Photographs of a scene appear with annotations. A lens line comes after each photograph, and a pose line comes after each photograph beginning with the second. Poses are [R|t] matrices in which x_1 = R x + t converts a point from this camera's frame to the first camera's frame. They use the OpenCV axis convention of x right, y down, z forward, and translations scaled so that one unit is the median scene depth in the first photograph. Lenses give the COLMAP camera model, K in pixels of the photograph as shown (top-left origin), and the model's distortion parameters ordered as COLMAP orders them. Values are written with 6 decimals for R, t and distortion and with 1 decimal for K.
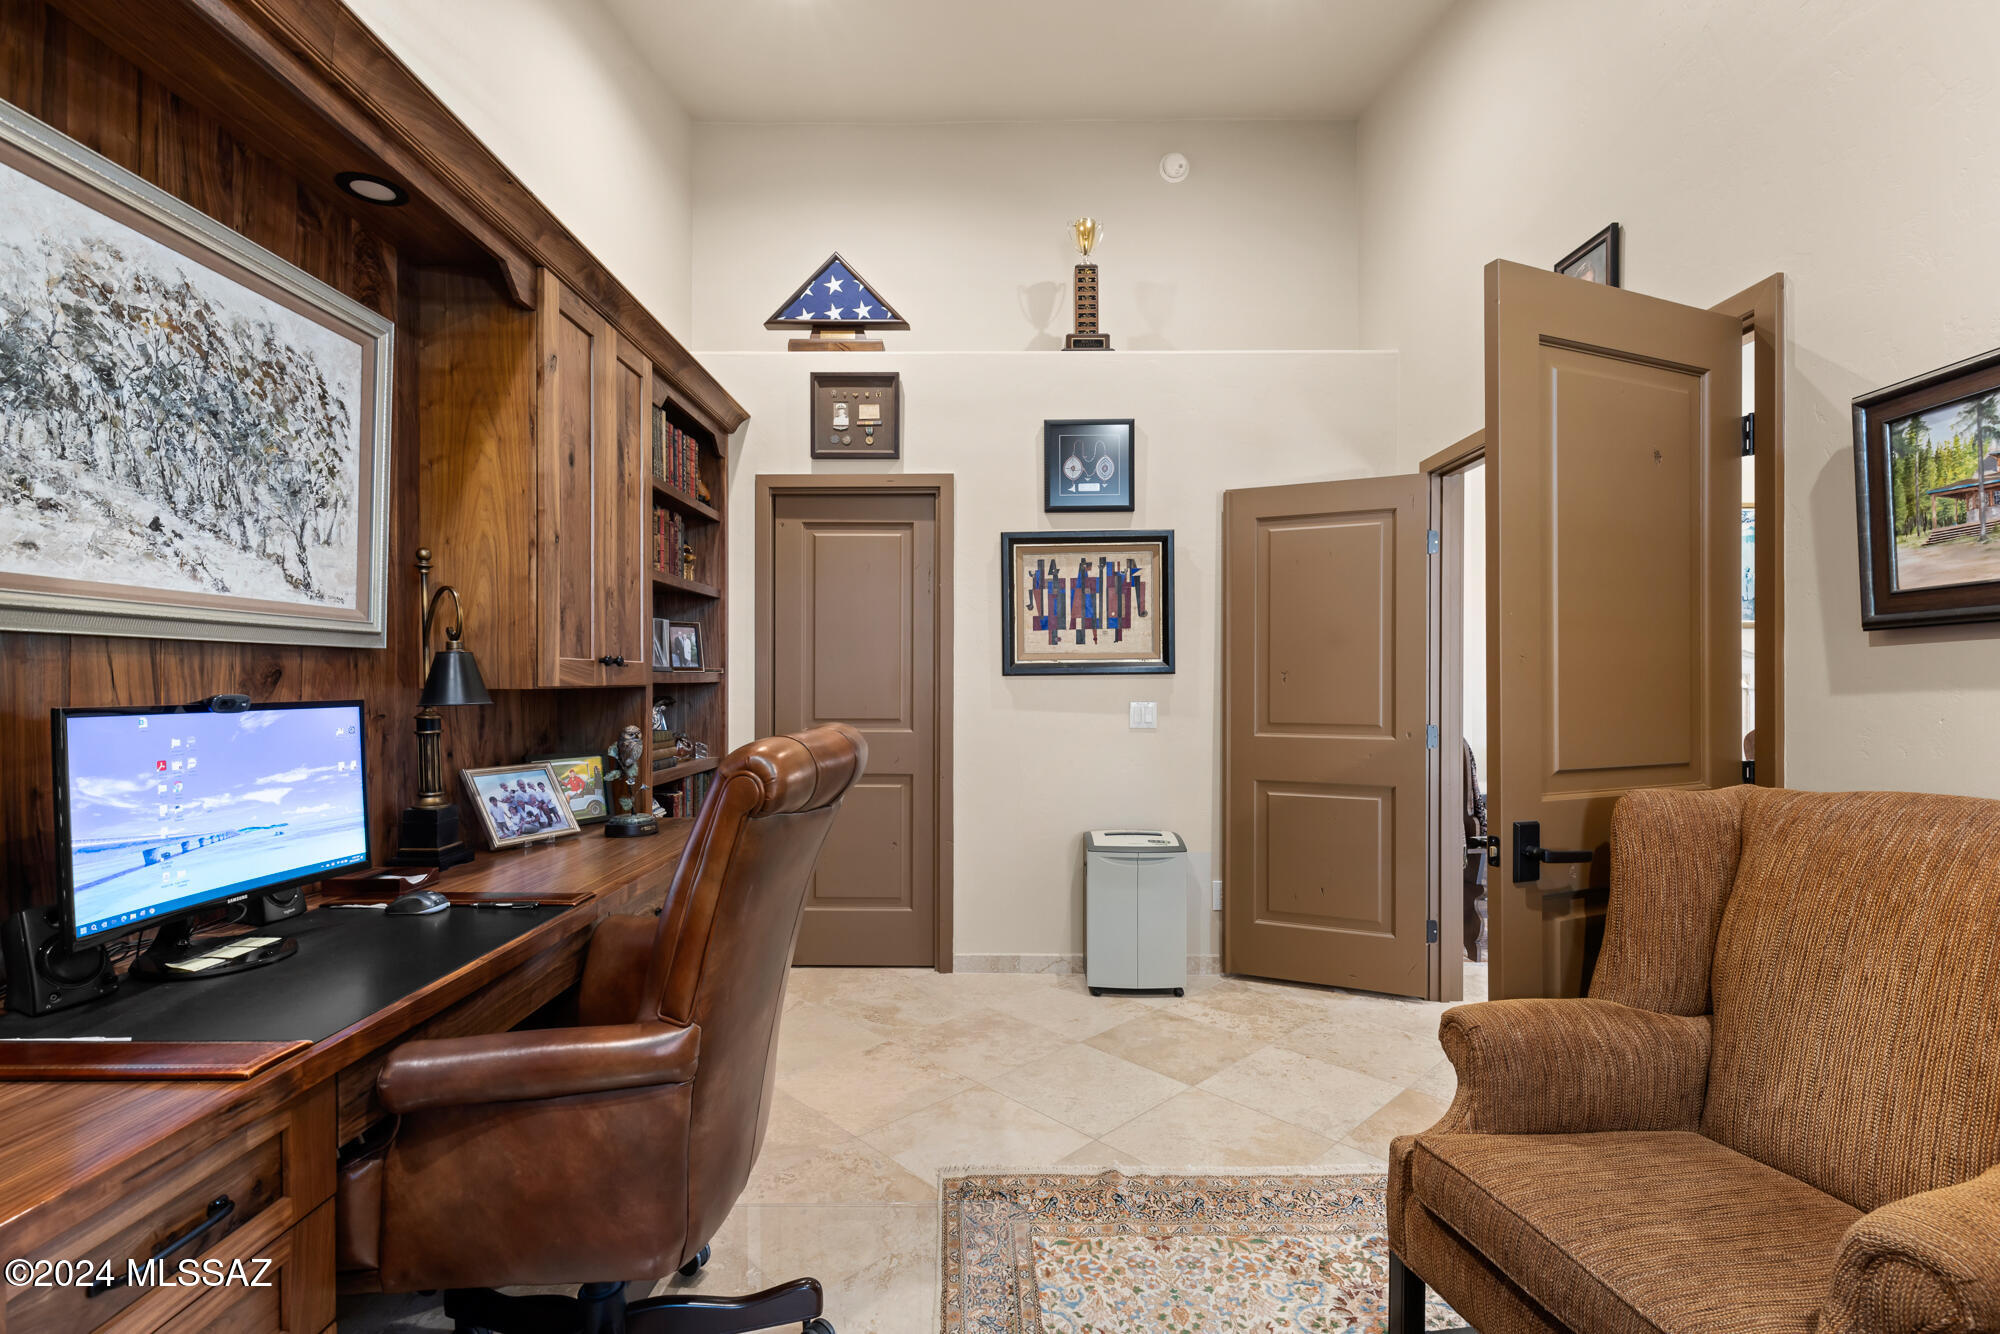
lens RADIAL K [[896.9, 0, 995.0], [0, 896.9, 675.4], [0, 0, 1]] dist [-0.000534, -0.000554]
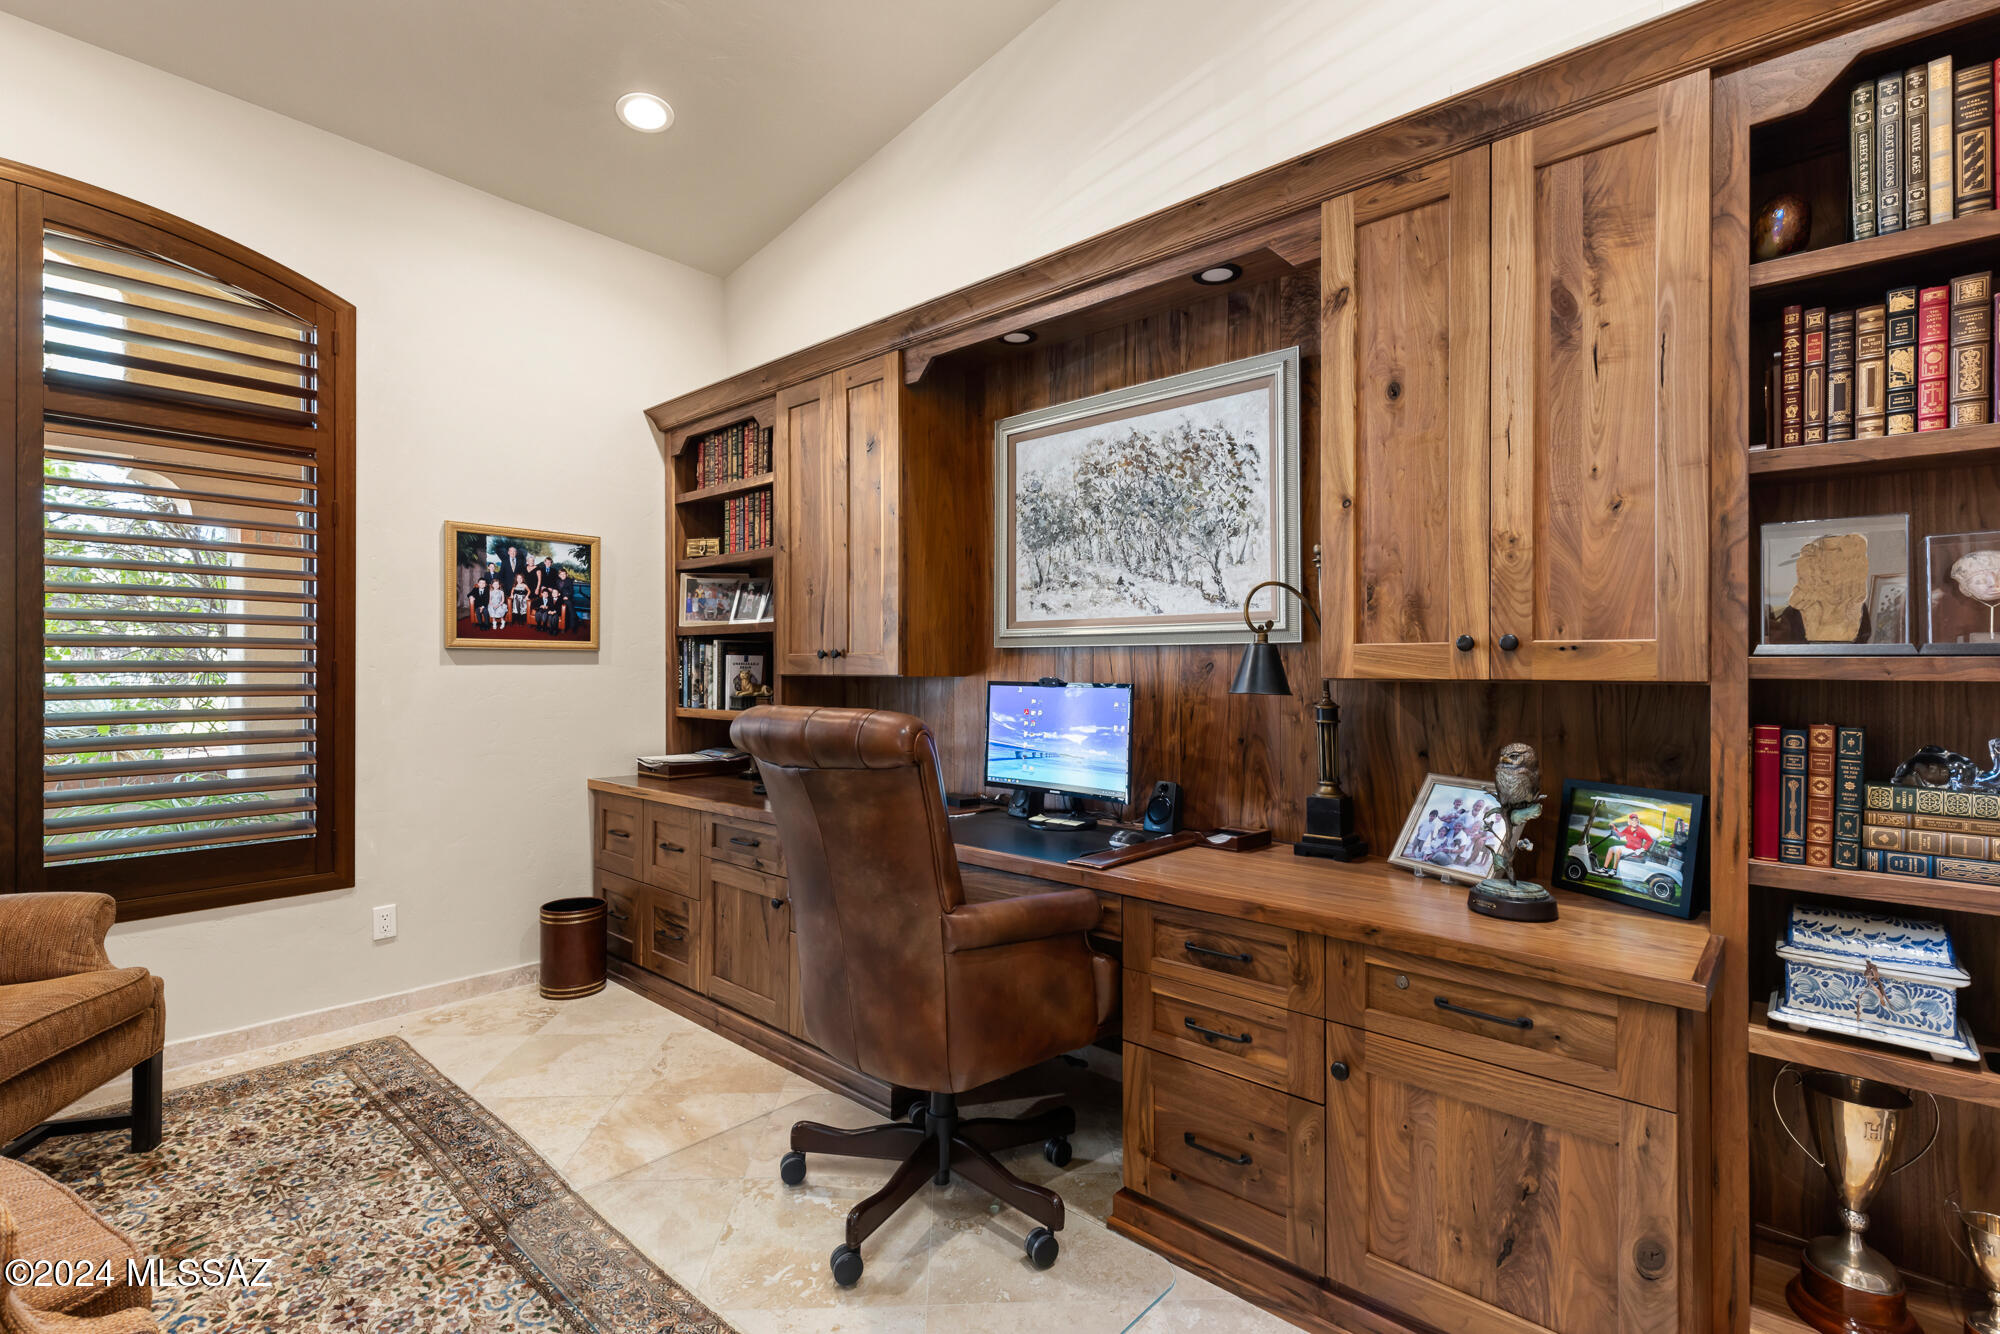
lens RADIAL K [[896.9, 0, 995.0], [0, 896.9, 675.4], [0, 0, 1]] dist [-0.000534, -0.000554]
pose [[-0.657413, 0.000101, -0.753530, 0.499094], [-0.002758, 0.999993, 0.002540, 0.011289], [0.753525, 0.003748, -0.657409, 1.793326]]
